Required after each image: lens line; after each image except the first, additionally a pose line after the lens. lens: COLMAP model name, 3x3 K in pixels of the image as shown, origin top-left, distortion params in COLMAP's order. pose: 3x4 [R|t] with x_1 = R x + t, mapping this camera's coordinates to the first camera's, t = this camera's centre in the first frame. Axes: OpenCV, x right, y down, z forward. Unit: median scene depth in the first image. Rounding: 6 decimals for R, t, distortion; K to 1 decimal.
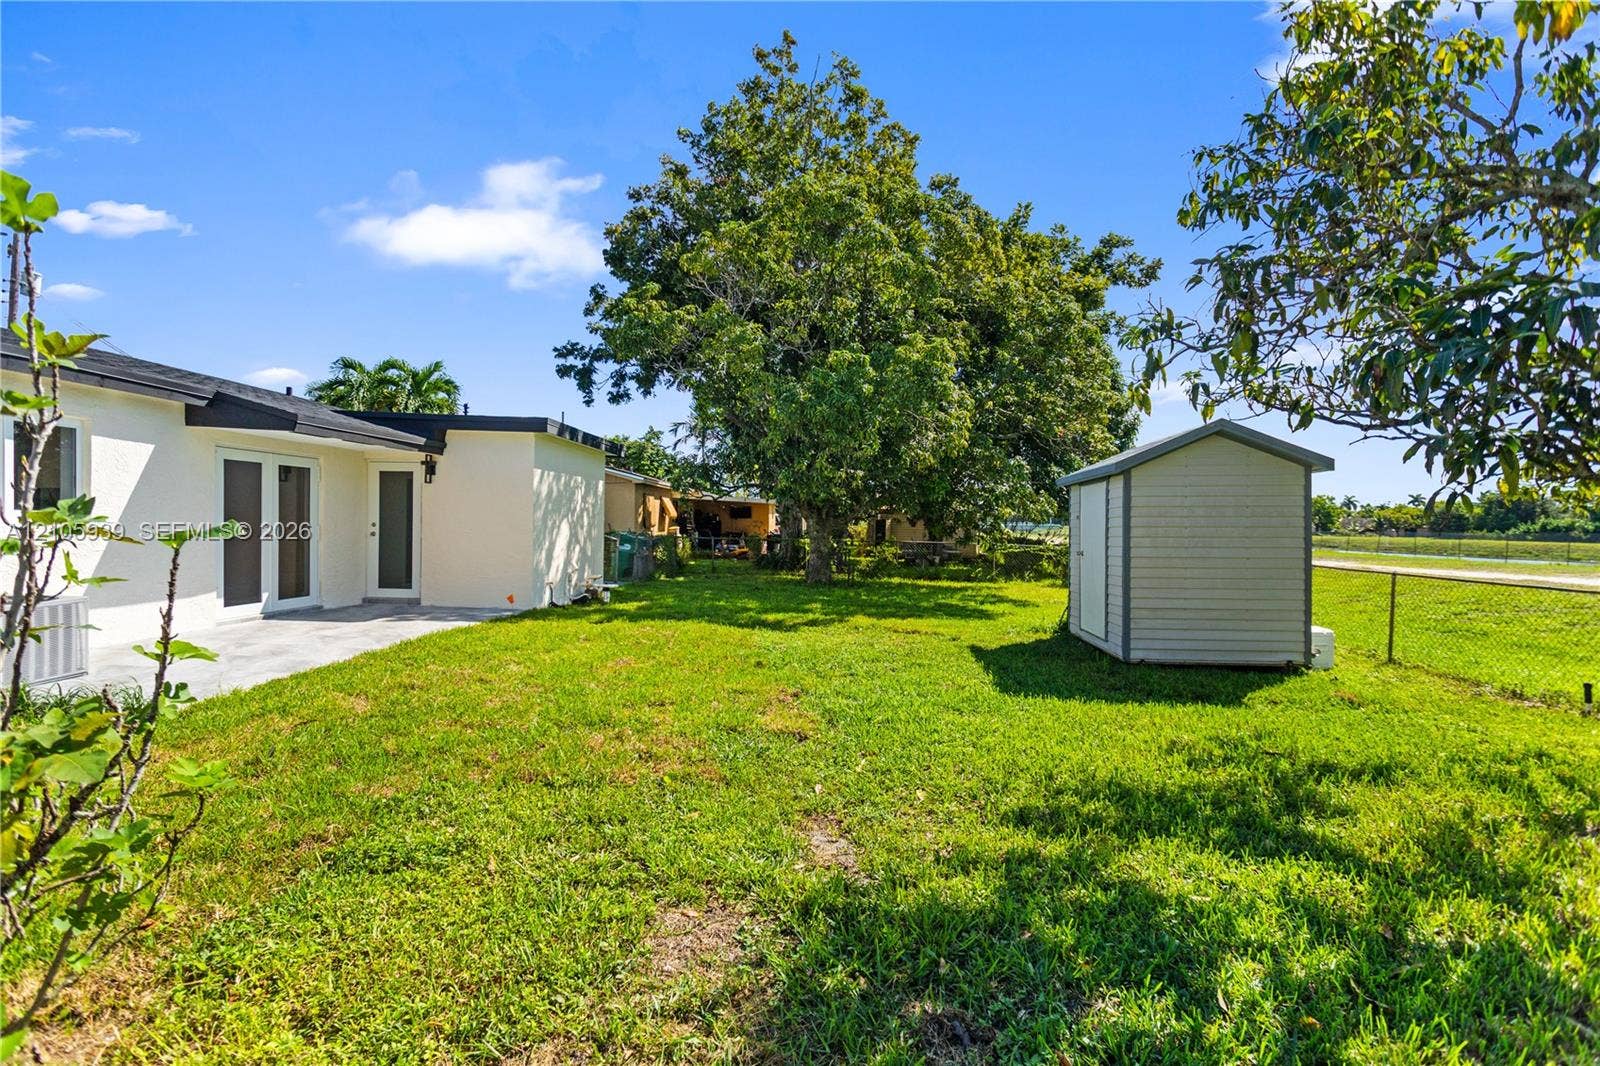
lens RADIAL K [[740.7, 0, 800.0], [0, 740.7, 533.0], [0, 0, 1]] dist [-0.001666, -0.000829]
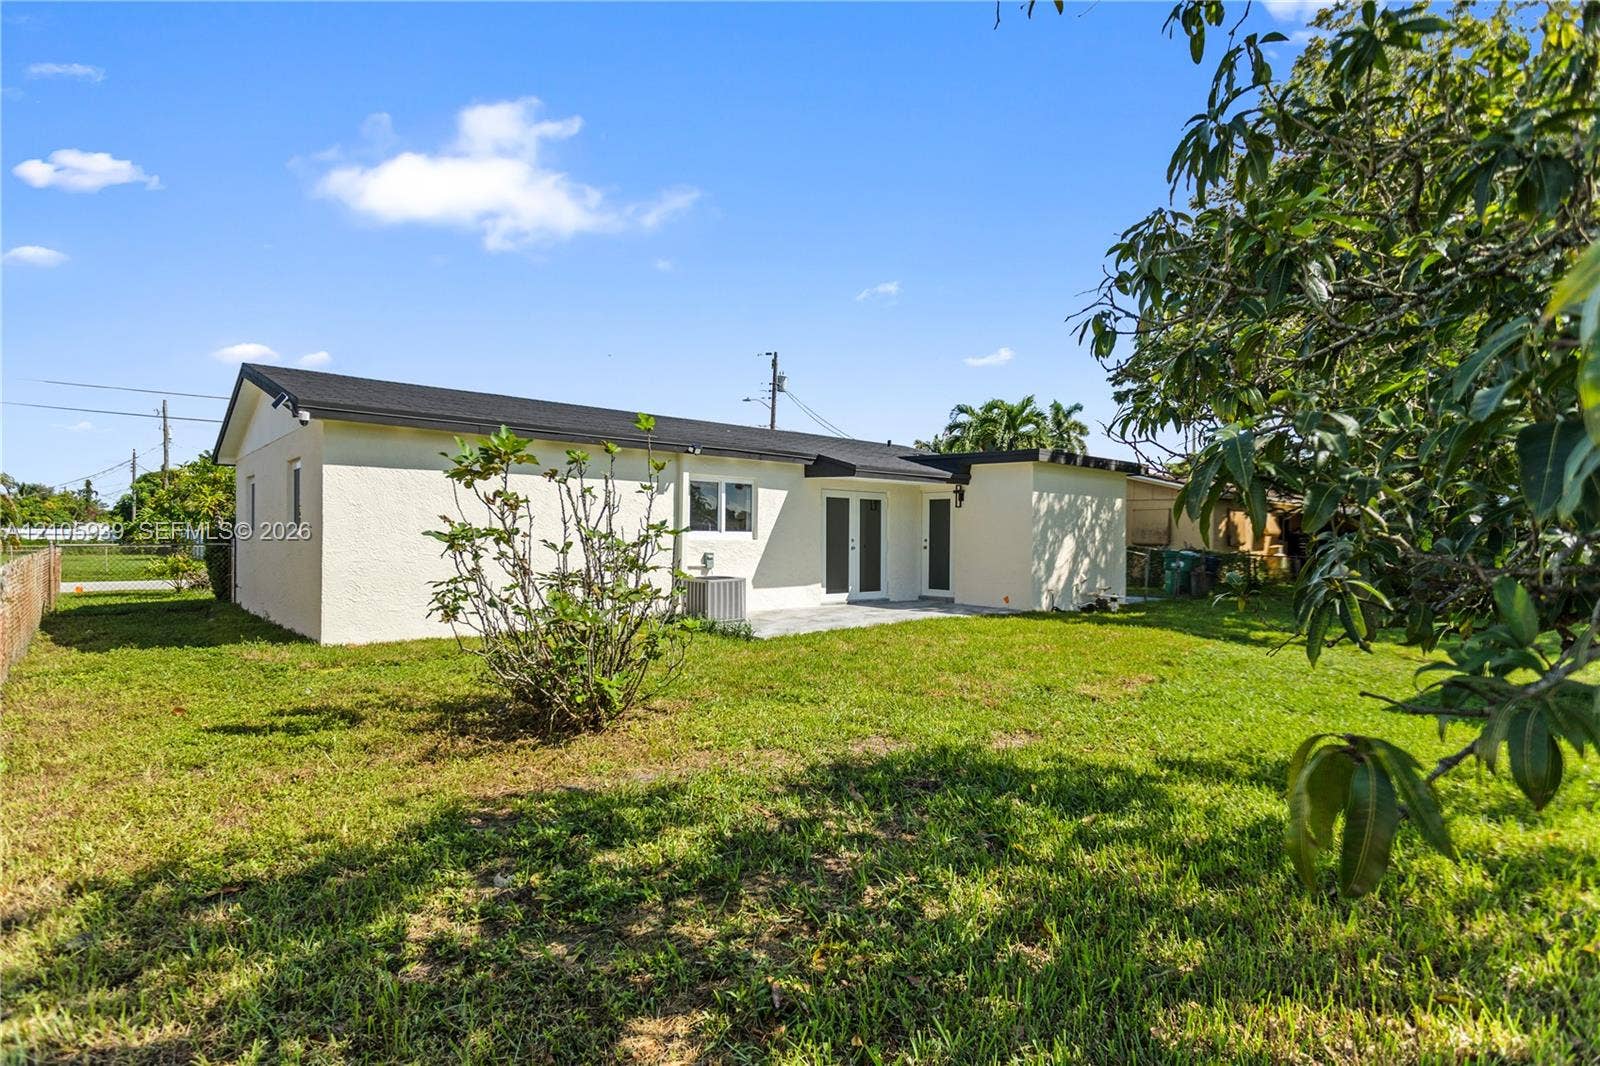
lens RADIAL K [[752.2, 0, 800.0], [0, 752.2, 533.0], [0, 0, 1]] dist [-0.000991, -0.000029]
pose [[0.698435, -0.016025, -0.715494, 0.247765], [-0.003791, 0.999652, -0.026090, 0.012544], [0.715663, 0.020935, 0.698132, -0.107588]]
